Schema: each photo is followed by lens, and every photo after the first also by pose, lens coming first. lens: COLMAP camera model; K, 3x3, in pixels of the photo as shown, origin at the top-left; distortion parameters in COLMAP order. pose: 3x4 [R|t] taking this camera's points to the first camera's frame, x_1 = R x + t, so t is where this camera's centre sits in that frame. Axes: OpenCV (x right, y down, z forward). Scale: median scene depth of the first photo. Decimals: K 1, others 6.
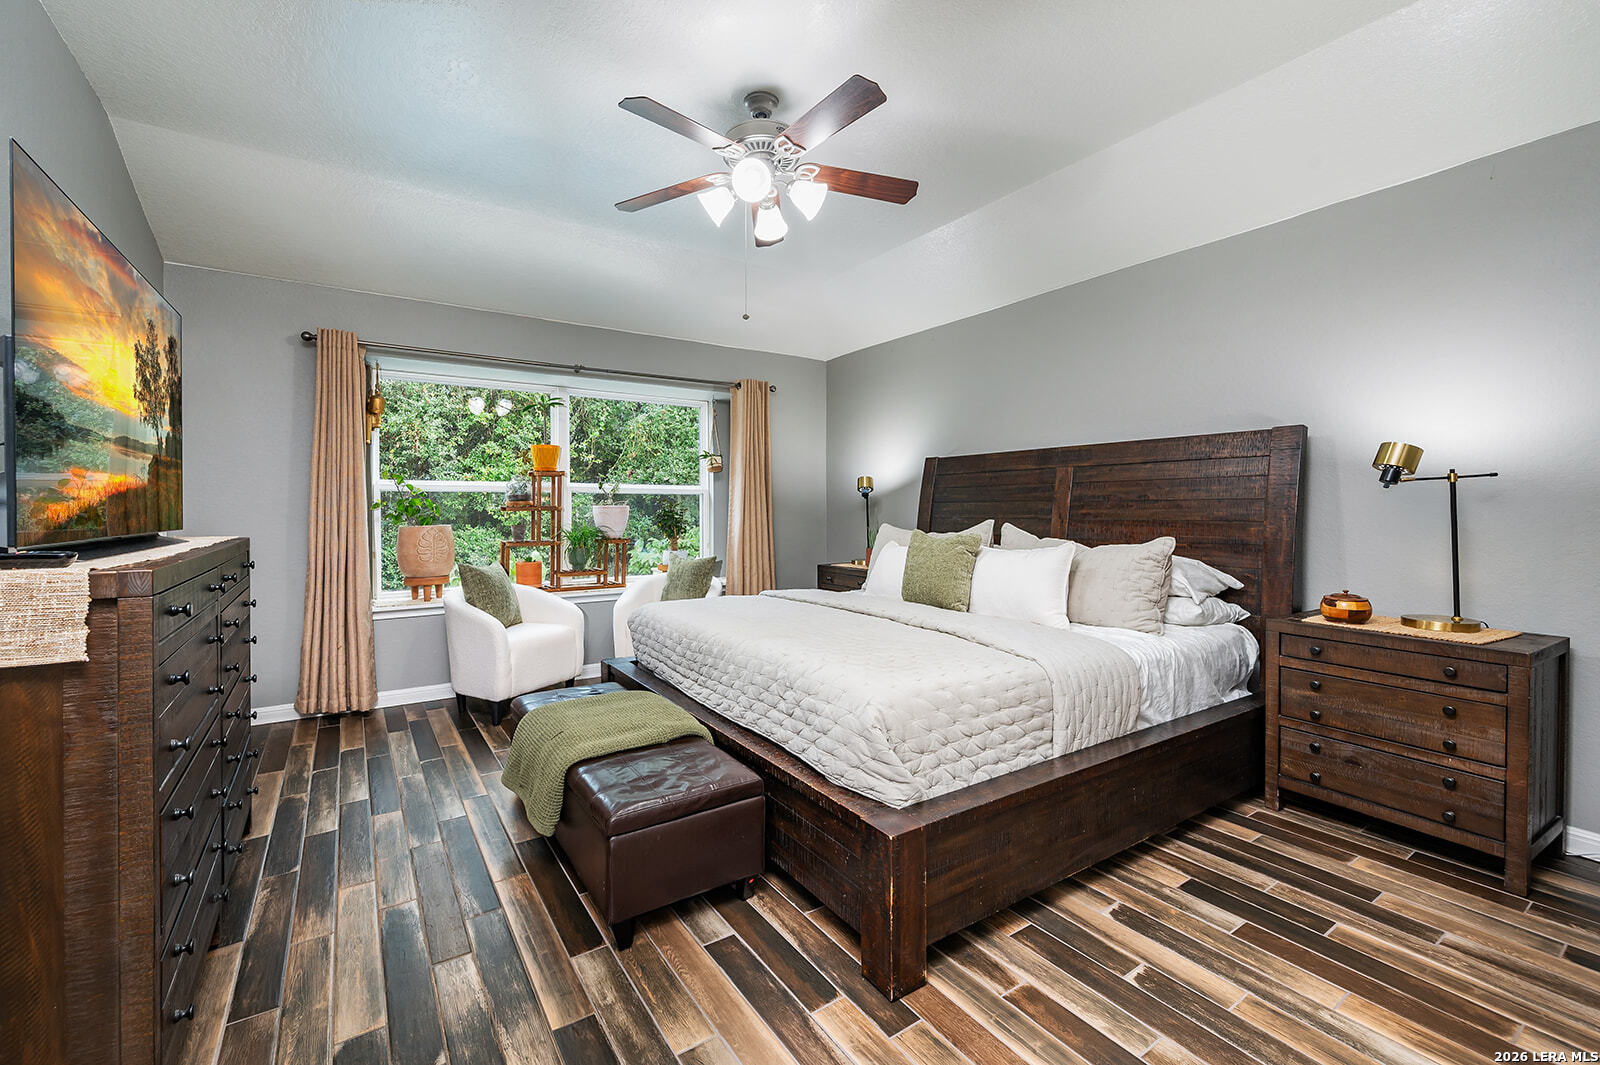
lens RADIAL K [[653.5, 0, 788.0], [0, 653.5, 538.0], [0, 0, 1]] dist [0.000841, 0.000090]
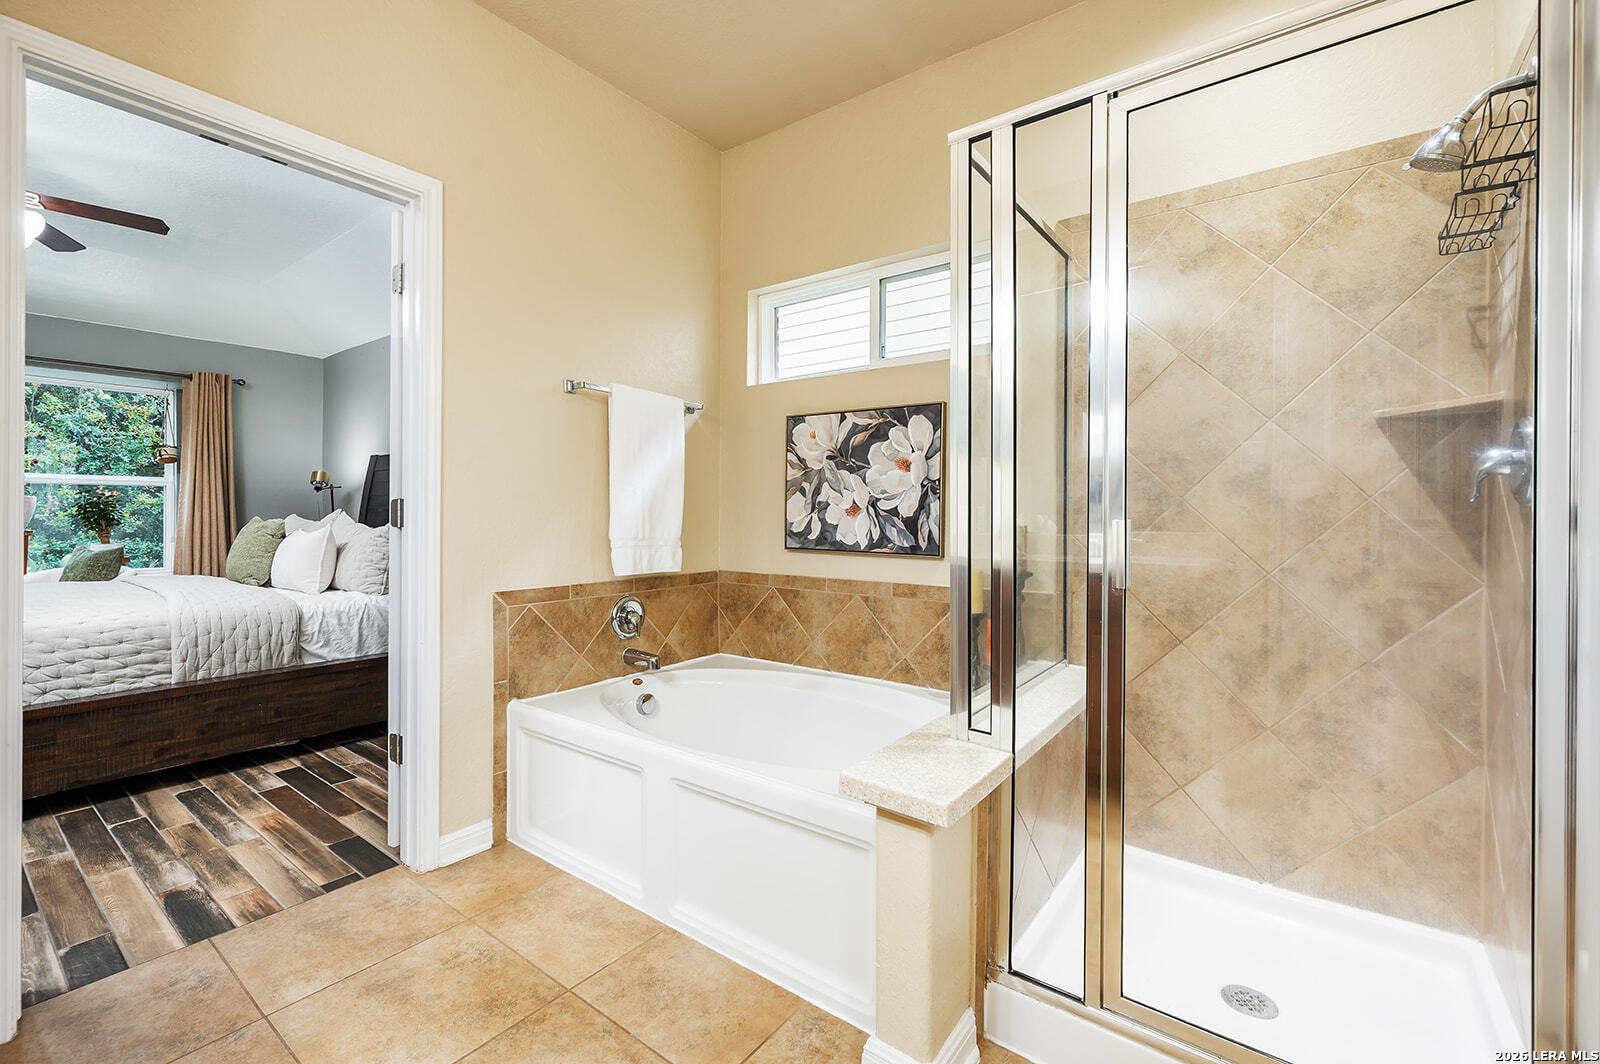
lens RADIAL K [[686.7, 0, 801.1], [0, 686.7, 522.6], [0, 0, 1]] dist [0.000766, 0.000049]
pose [[0.946003, -0.000650, 0.324158, 1.188017], [0.009150, 0.999653, -0.024699, 0.059380], [-0.324030, 0.026331, 0.945680, -0.736553]]
